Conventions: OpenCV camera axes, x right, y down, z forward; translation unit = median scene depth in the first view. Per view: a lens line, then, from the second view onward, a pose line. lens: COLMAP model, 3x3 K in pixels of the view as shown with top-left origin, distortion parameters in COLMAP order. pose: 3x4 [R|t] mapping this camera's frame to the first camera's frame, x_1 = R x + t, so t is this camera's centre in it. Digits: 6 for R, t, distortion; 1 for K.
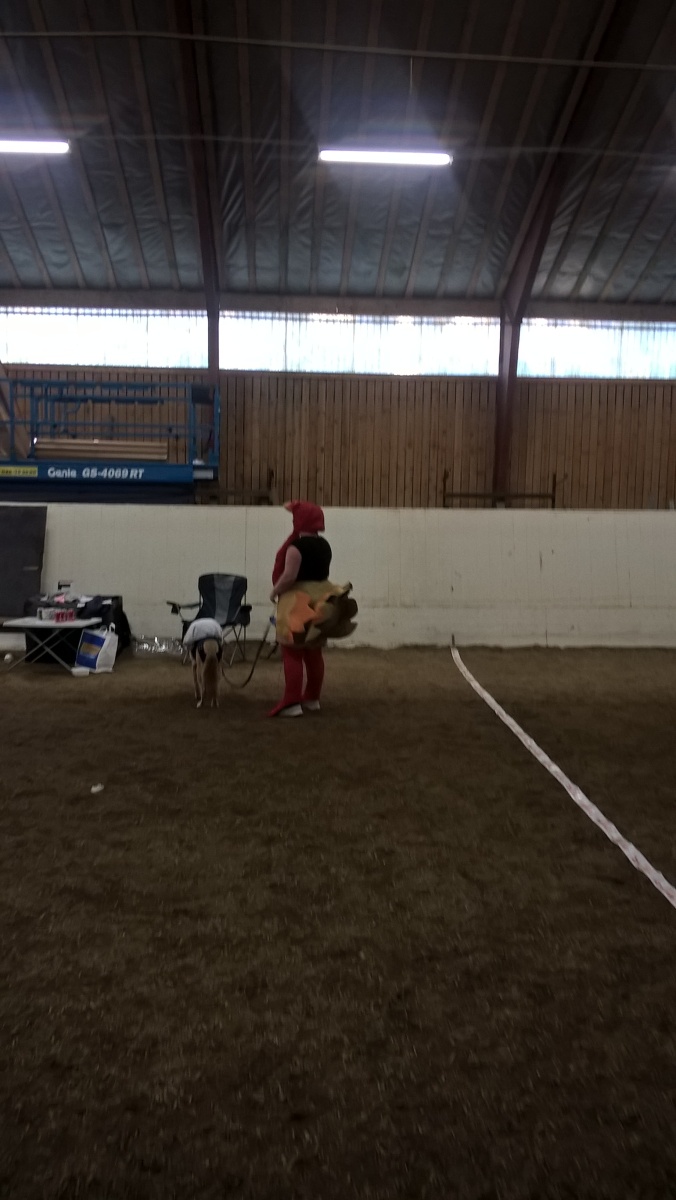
lens RADIAL K [[965.0, 0, 320.8], [0, 965.0, 599.9], [0, 0, 1]] dist [0.057066, 0.000323]
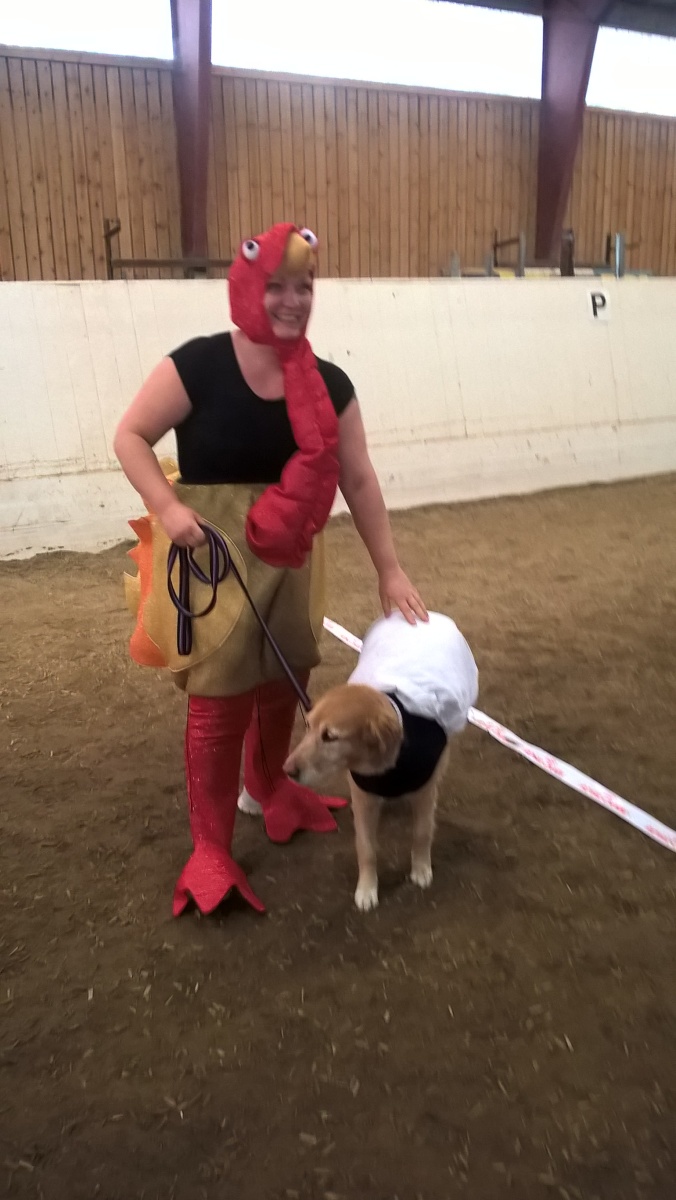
lens RADIAL K [[966.1, 0, 335.0], [0, 966.1, 612.8], [0, 0, 1]] dist [0.046665, -0.137747]
pose [[0.896824, -0.158914, 0.412859, -0.032882], [0.068112, 0.971726, 0.226074, -0.023929], [-0.437113, -0.174628, 0.882291, 0.367977]]
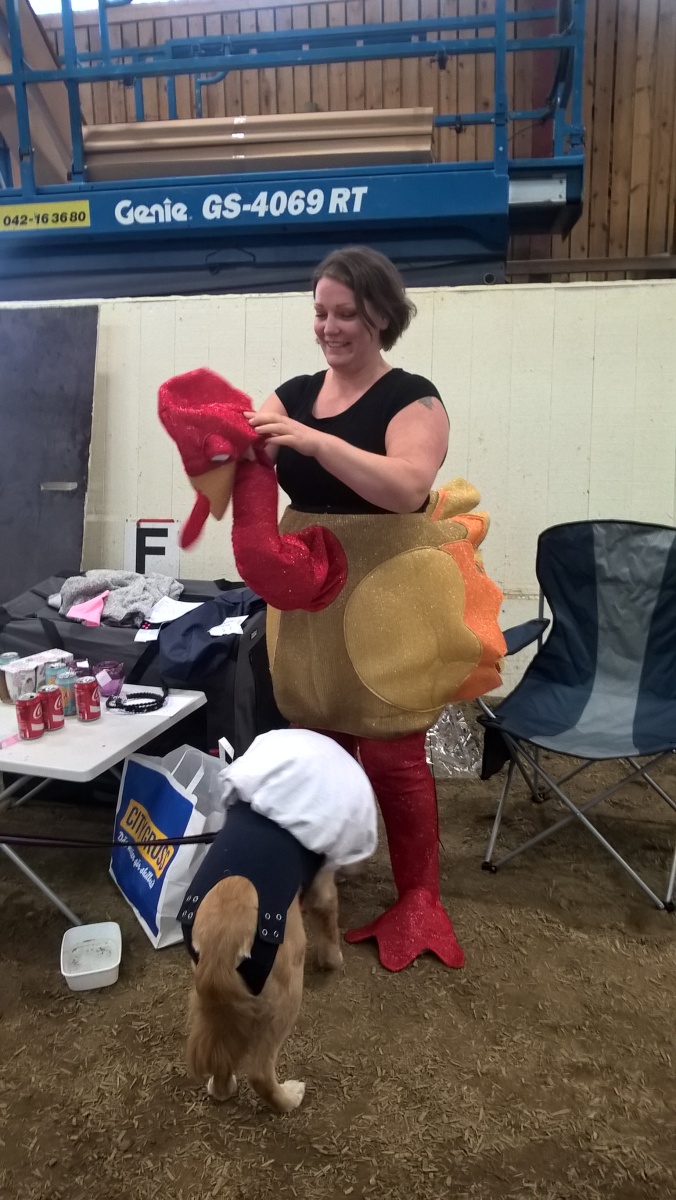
lens RADIAL K [[965.9, 0, 336.6], [0, 965.9, 617.5], [0, 0, 1]] dist [0.045293, -0.138654]
pose [[0.966969, 0.034915, -0.252492, -0.084956], [0.014605, 0.981357, 0.191637, -0.041975], [0.254476, -0.188995, 0.948432, 0.540893]]
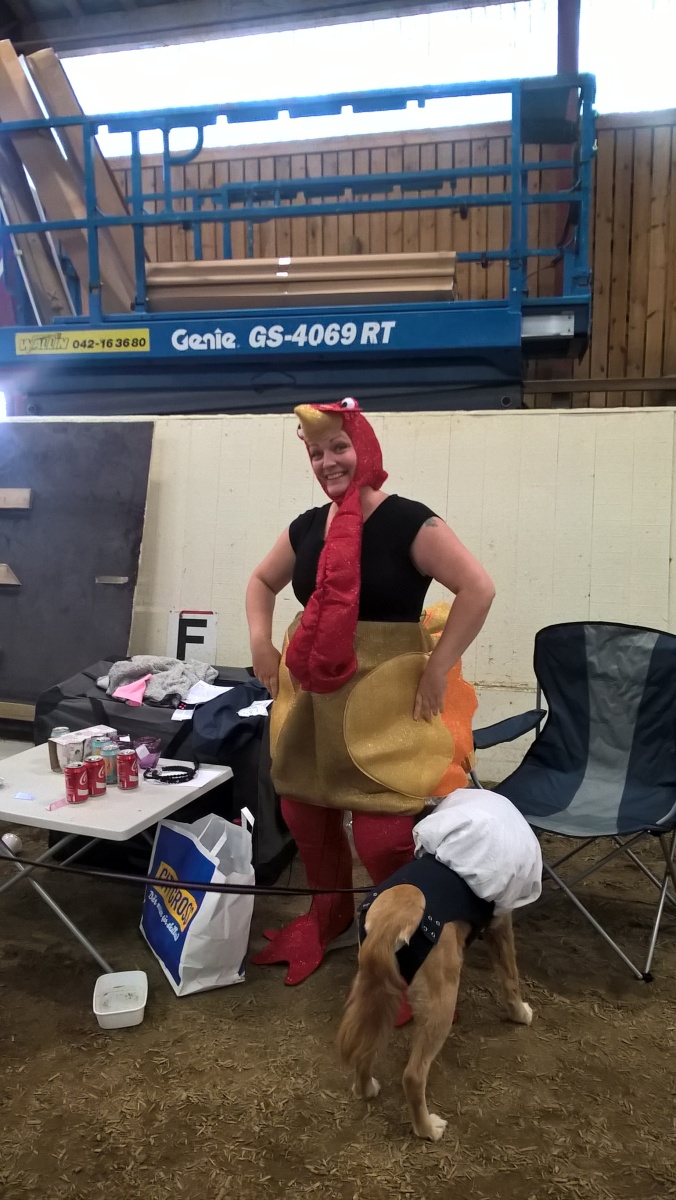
lens RADIAL K [[966.1, 0, 335.0], [0, 966.1, 612.8], [0, 0, 1]] dist [0.046665, -0.137747]
pose [[0.953457, 0.030766, -0.299955, -0.071986], [-0.003007, 0.995702, 0.092569, -0.045275], [0.301513, -0.087358, 0.949452, 0.517804]]
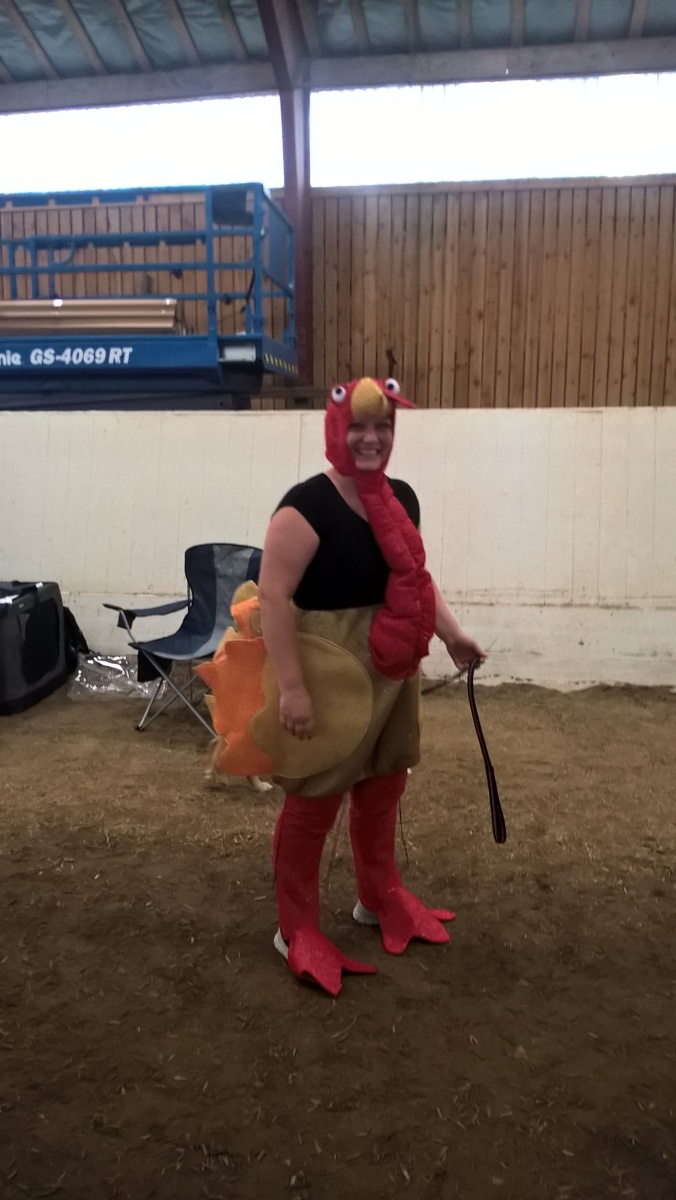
lens RADIAL K [[963.6, 0, 338.2], [0, 963.6, 614.5], [0, 0, 1]] dist [0.058748, -0.175069]
pose [[0.978156, 0.021444, -0.206763, 0.044822], [-0.001468, 0.995353, 0.096284, -0.029864], [0.207866, -0.093877, 0.973642, 0.395051]]
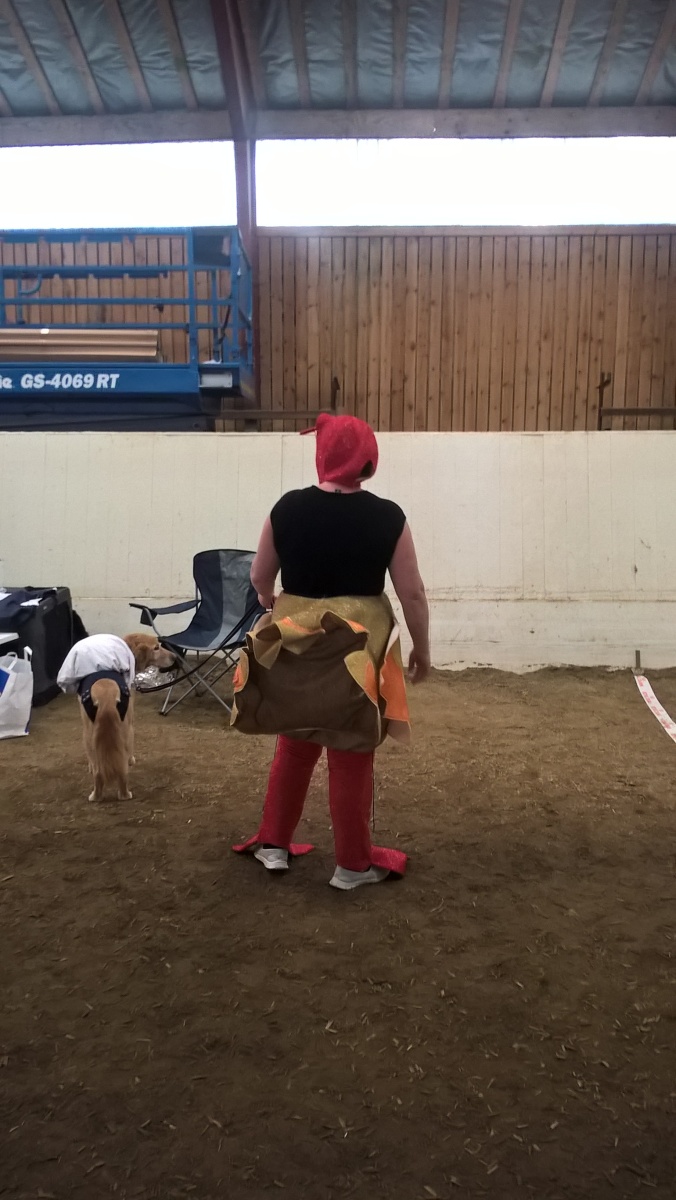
lens RADIAL K [[963.6, 0, 338.2], [0, 963.6, 614.5], [0, 0, 1]] dist [0.058748, -0.175069]
pose [[0.996638, -0.000940, -0.081923, 0.004914], [0.007434, 0.996847, 0.079004, -0.025676], [0.081590, -0.079348, 0.993502, 0.331173]]
